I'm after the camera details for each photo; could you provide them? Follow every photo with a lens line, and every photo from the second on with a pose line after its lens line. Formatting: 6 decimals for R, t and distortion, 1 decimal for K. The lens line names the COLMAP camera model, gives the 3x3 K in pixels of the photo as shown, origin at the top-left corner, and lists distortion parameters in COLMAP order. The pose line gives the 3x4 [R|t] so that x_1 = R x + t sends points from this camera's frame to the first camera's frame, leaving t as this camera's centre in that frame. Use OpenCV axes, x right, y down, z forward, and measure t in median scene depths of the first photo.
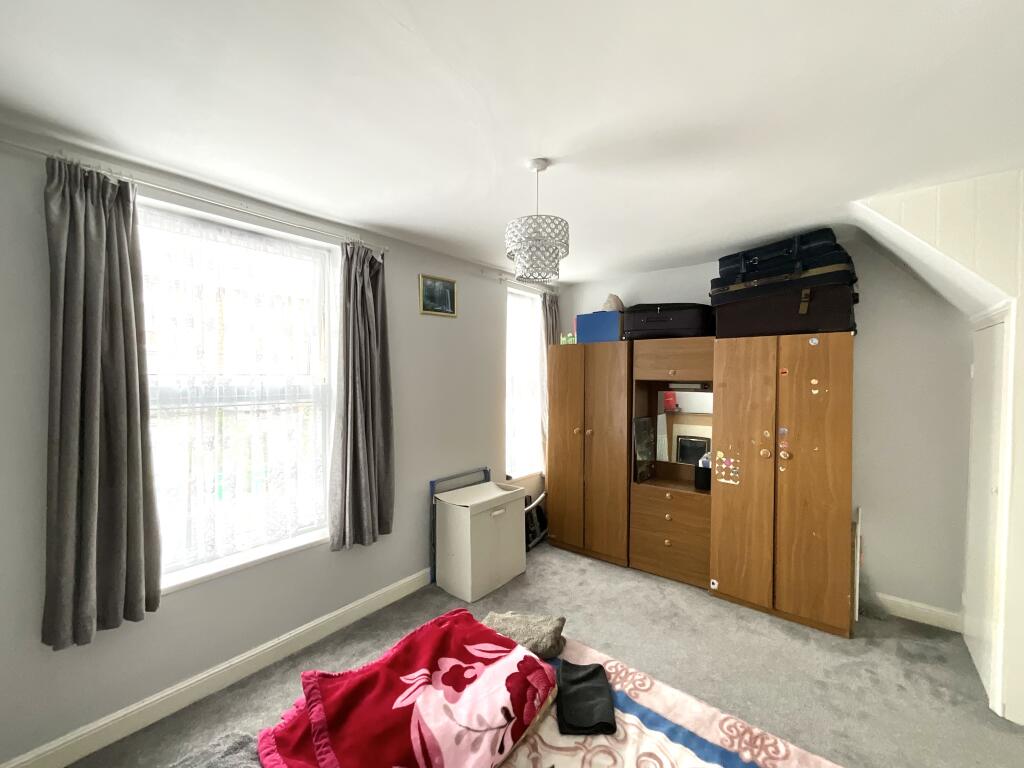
lens RADIAL K [[412.6, 0, 512.0], [0, 412.6, 384.0], [0, 0, 1]] dist [-0.000590, 0.000607]
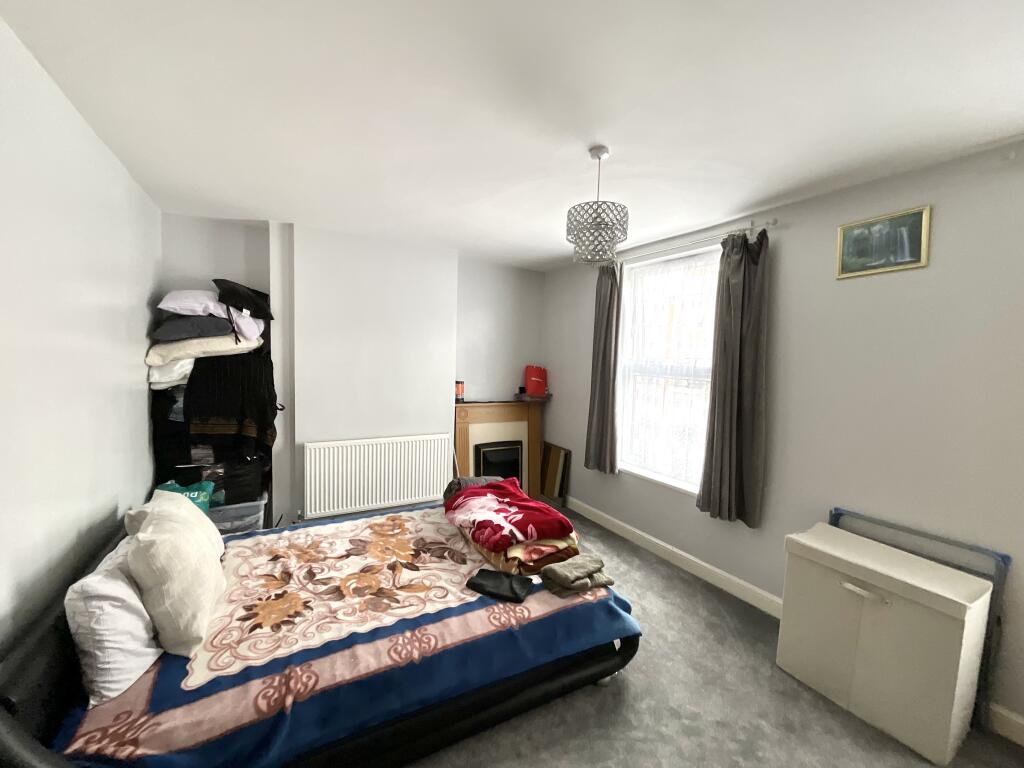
lens RADIAL K [[412.6, 0, 512.0], [0, 412.6, 384.0], [0, 0, 1]] dist [-0.000590, 0.000607]
pose [[-0.343175, 0.050569, -0.937909, 1.112309], [-0.054614, 0.995786, 0.073672, -0.007489], [0.937682, 0.076505, -0.338967, 1.142344]]
